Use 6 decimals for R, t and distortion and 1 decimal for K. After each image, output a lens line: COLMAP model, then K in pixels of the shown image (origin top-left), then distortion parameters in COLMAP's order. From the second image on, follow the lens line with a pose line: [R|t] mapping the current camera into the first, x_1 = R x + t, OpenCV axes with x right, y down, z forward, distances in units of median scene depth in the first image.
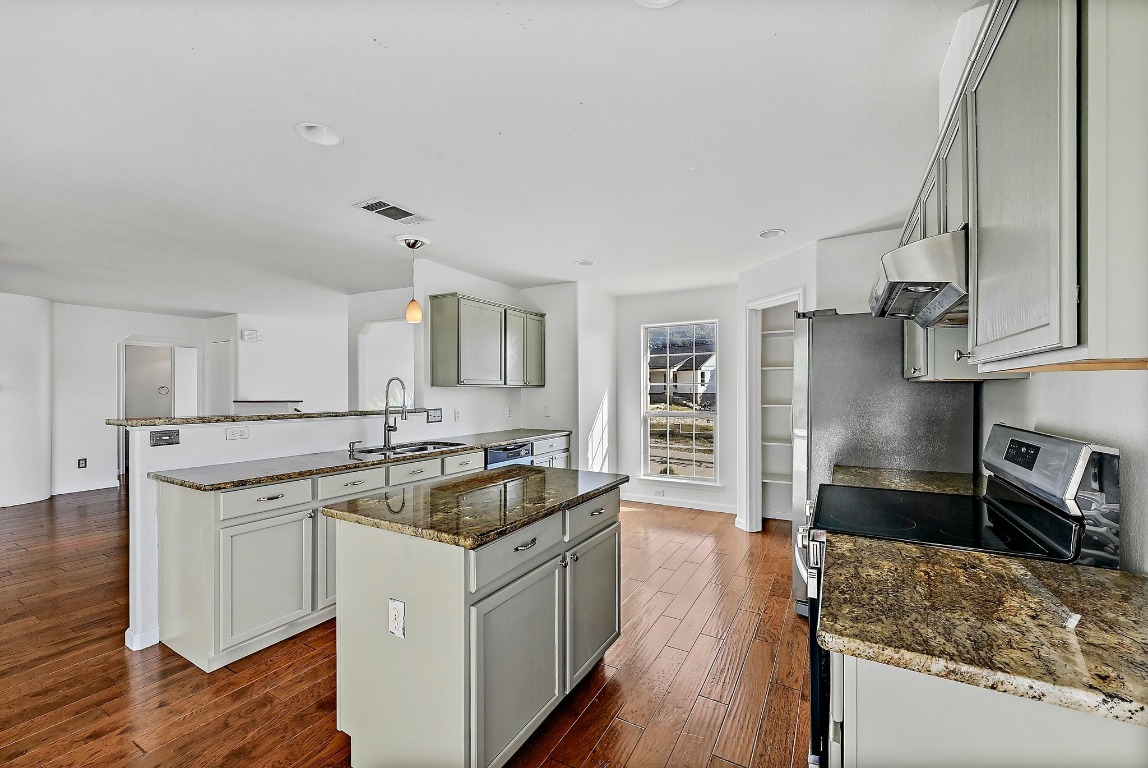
lens RADIAL K [[462.0, 0, 578.3], [0, 462.0, 395.1], [0, 0, 1]] dist [-0.003221, 0.000767]
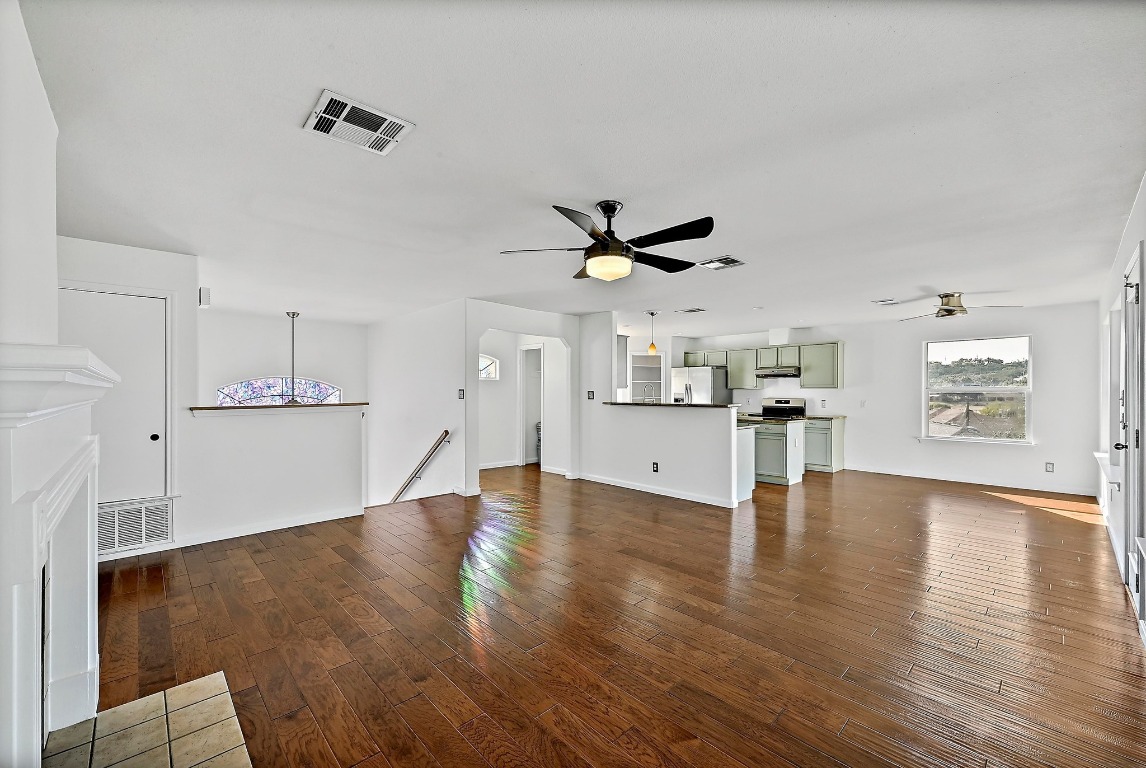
lens RADIAL K [[461.2, 0, 578.0], [0, 461.2, 394.2], [0, 0, 1]] dist [-0.003221, 0.000767]
pose [[0.294501, -0.004027, 0.955643, -2.201840], [0.008288, 0.999964, 0.001659, -0.001209], [-0.955615, 0.007432, 0.294524, 0.715824]]
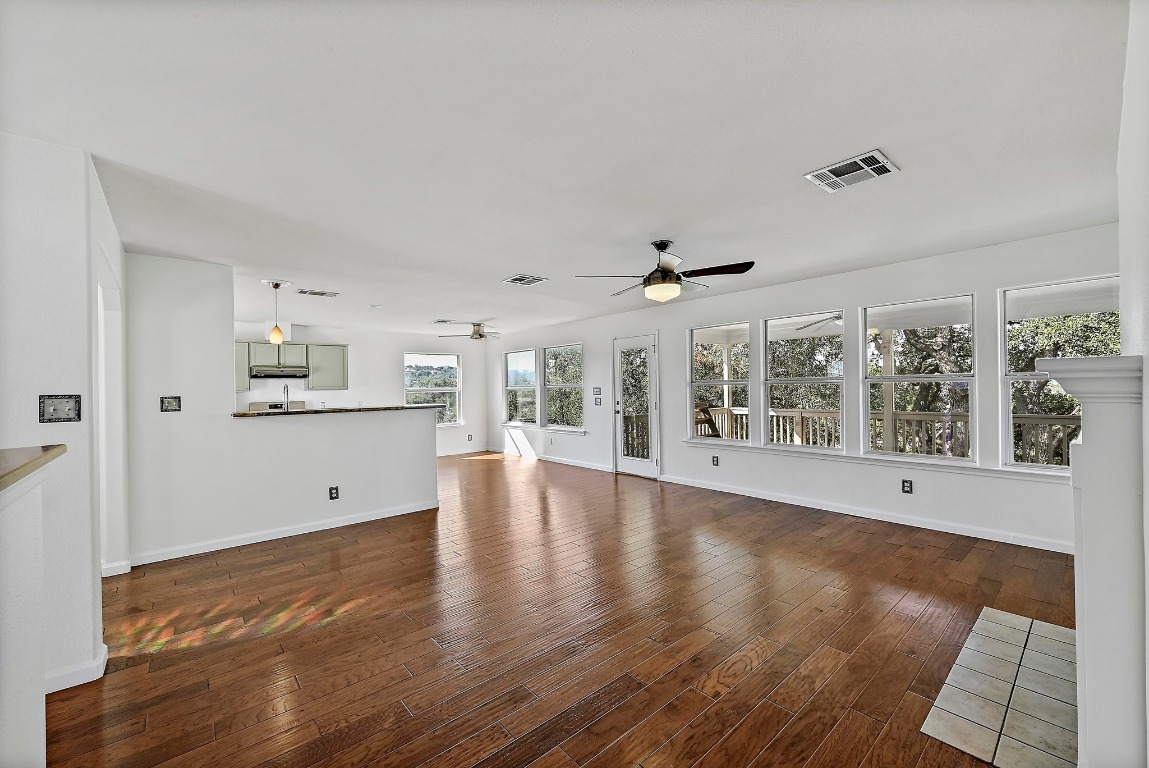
lens RADIAL K [[462.4, 0, 577.5], [0, 462.4, 388.7], [0, 0, 1]] dist [-0.003221, 0.000767]
pose [[-0.941039, 0.018351, 0.337801, -1.593067], [0.023641, 0.999654, 0.011552, -0.019573], [-0.337472, 0.018857, -0.941147, 1.919944]]
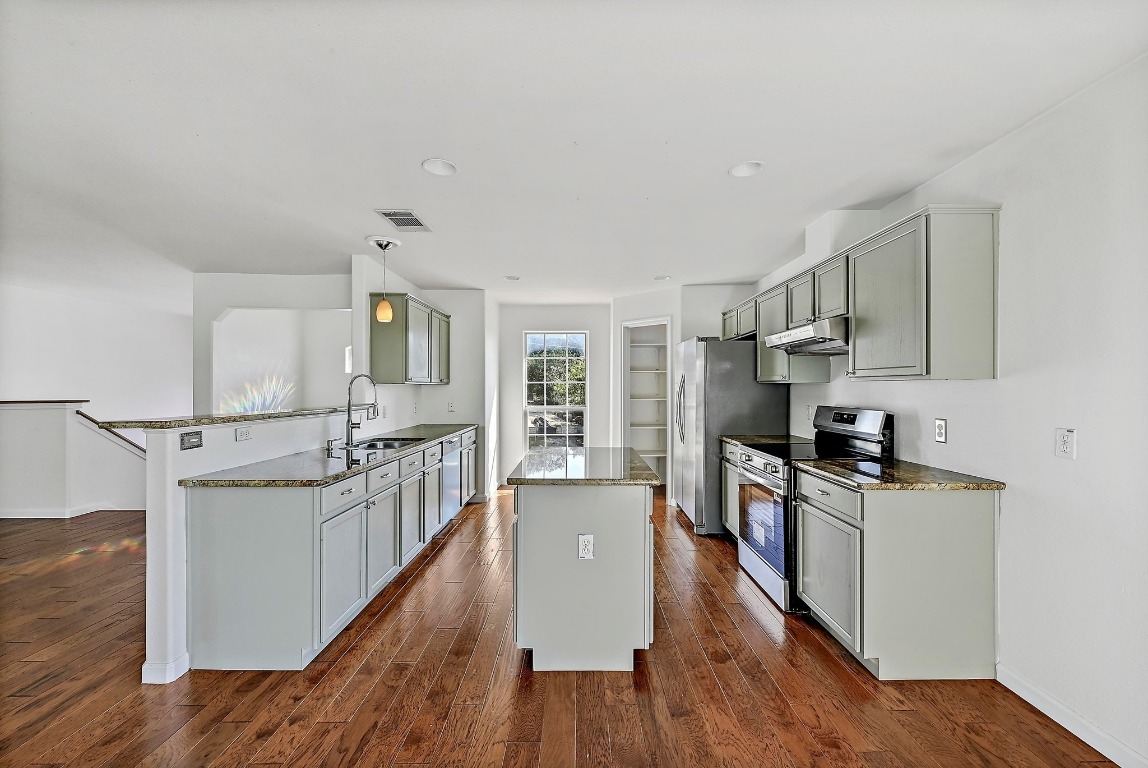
lens RADIAL K [[462.0, 0, 578.9], [0, 462.0, 389.3], [0, 0, 1]] dist [-0.003221, 0.000767]
pose [[0.869564, 0.000917, 0.493820, -0.475489], [0.002245, 0.999981, -0.005809, 0.000758], [-0.493816, 0.006160, 0.869545, -0.103013]]
